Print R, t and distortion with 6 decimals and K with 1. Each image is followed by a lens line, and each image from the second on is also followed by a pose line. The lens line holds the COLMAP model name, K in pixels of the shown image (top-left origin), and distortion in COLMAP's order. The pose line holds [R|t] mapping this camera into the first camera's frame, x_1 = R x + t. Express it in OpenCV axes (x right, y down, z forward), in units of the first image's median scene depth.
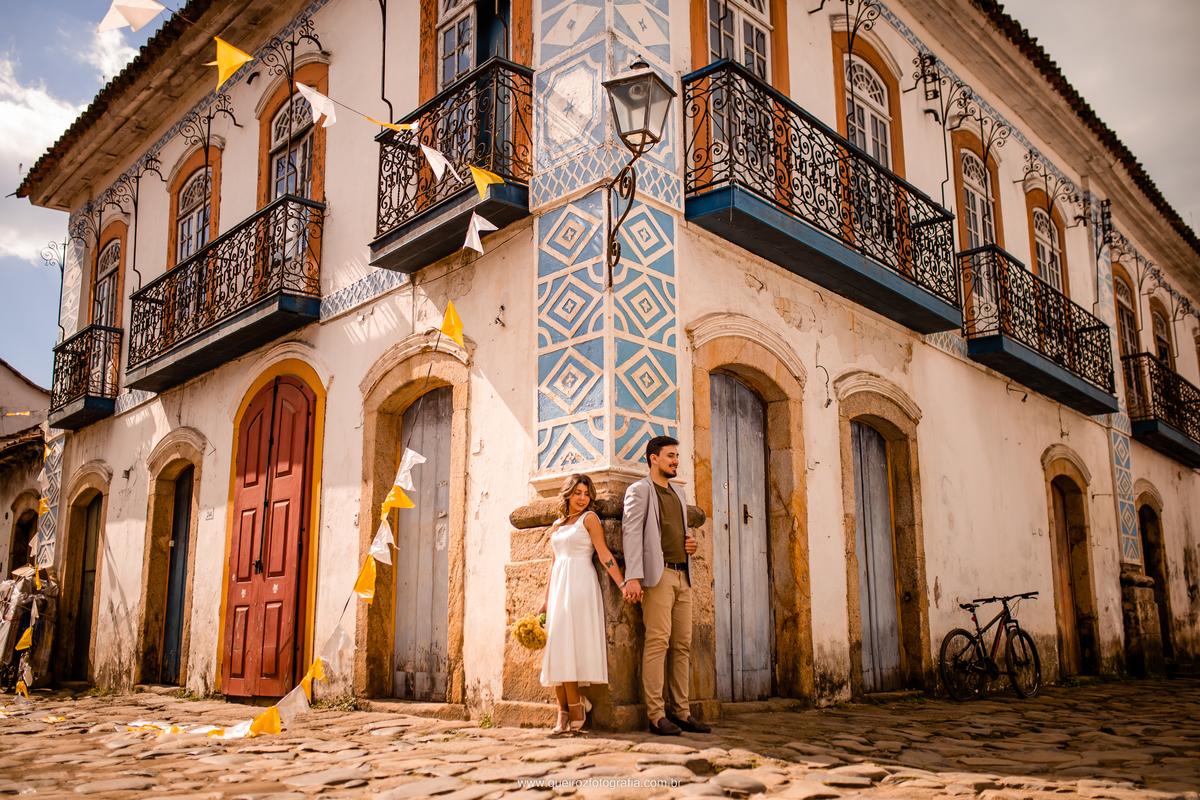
lens RADIAL K [[1146.5, 0, 600.0], [0, 1146.5, 400.0], [0, 0, 1]] dist [-0.063748, 0.102130]
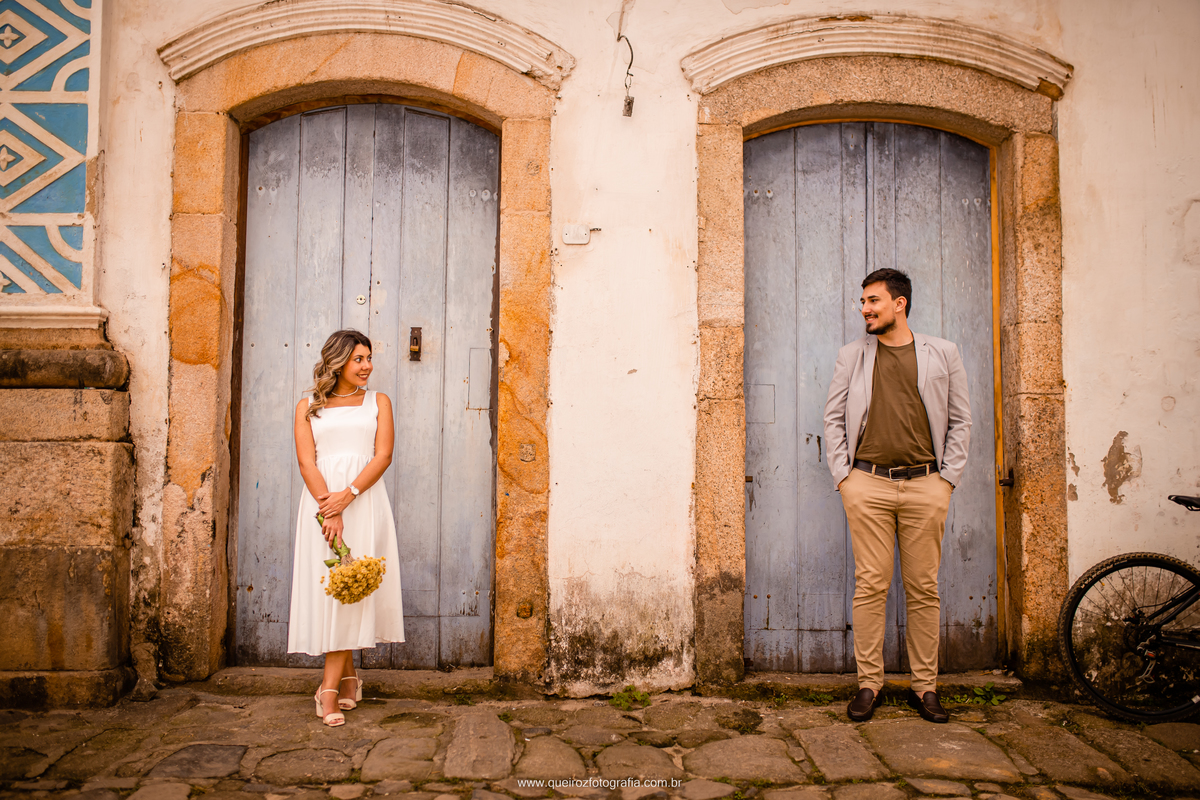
lens RADIAL K [[1146.5, 0, 600.0], [0, 1146.5, 400.0], [0, 0, 1]] dist [-0.063748, 0.102130]
pose [[0.659531, -0.029524, -0.751097, 0.584144], [0.147659, 0.984848, 0.090946, 0.085040], [0.737031, -0.170889, 0.653898, 0.664193]]
